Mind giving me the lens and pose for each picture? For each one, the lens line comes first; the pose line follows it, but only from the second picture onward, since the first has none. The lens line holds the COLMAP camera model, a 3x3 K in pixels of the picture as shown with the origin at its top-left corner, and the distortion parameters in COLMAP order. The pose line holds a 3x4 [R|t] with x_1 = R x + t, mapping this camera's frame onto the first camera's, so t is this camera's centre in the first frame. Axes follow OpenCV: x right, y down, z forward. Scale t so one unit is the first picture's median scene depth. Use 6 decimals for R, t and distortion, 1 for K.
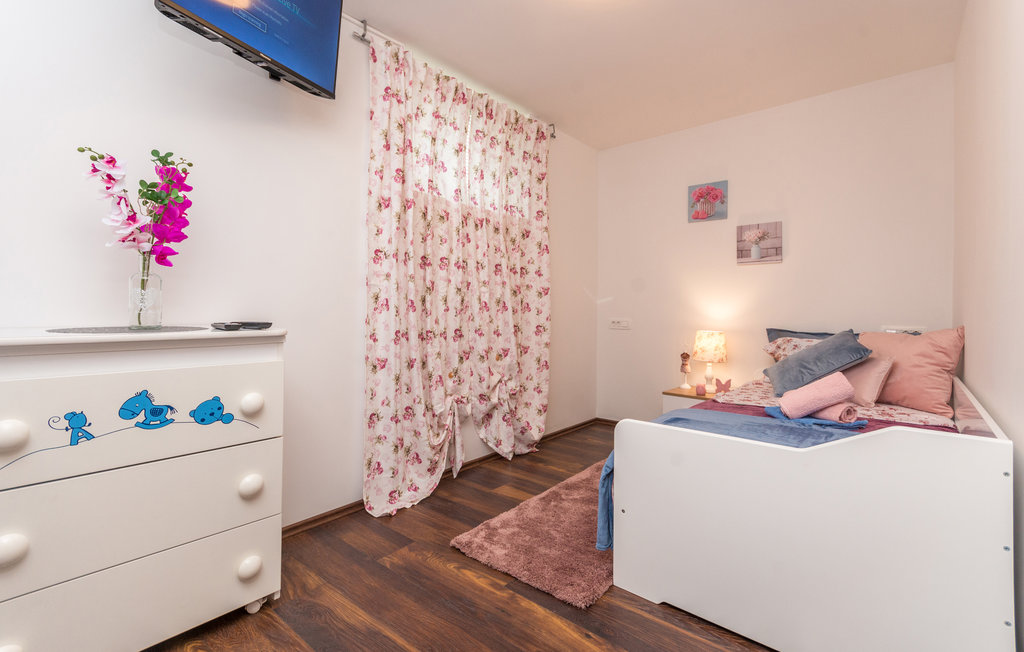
lens RADIAL K [[462.8, 0, 514.6], [0, 462.8, 311.5], [0, 0, 1]] dist [-0.000514, -0.000229]
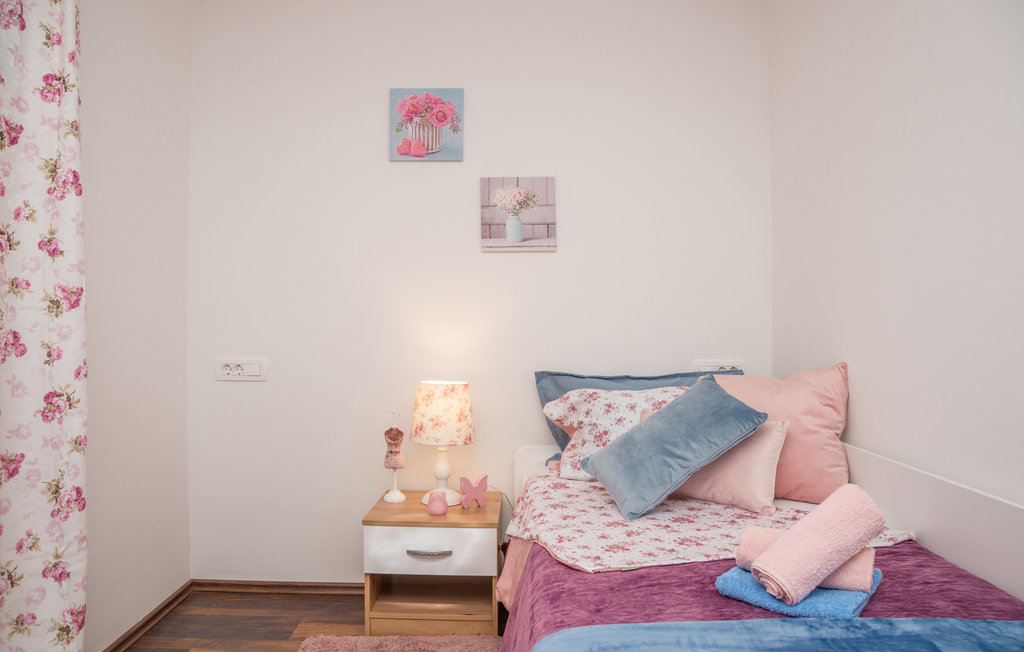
lens RADIAL K [[724.8, 0, 512.0], [0, 724.8, 326.0], [0, 0, 1]] dist [-0.147655, 0.097569]
pose [[0.769347, -0.011396, 0.638729, -0.015398], [0.010321, 0.999932, 0.005410, -0.020758], [-0.638747, 0.002430, 0.769413, 0.358639]]
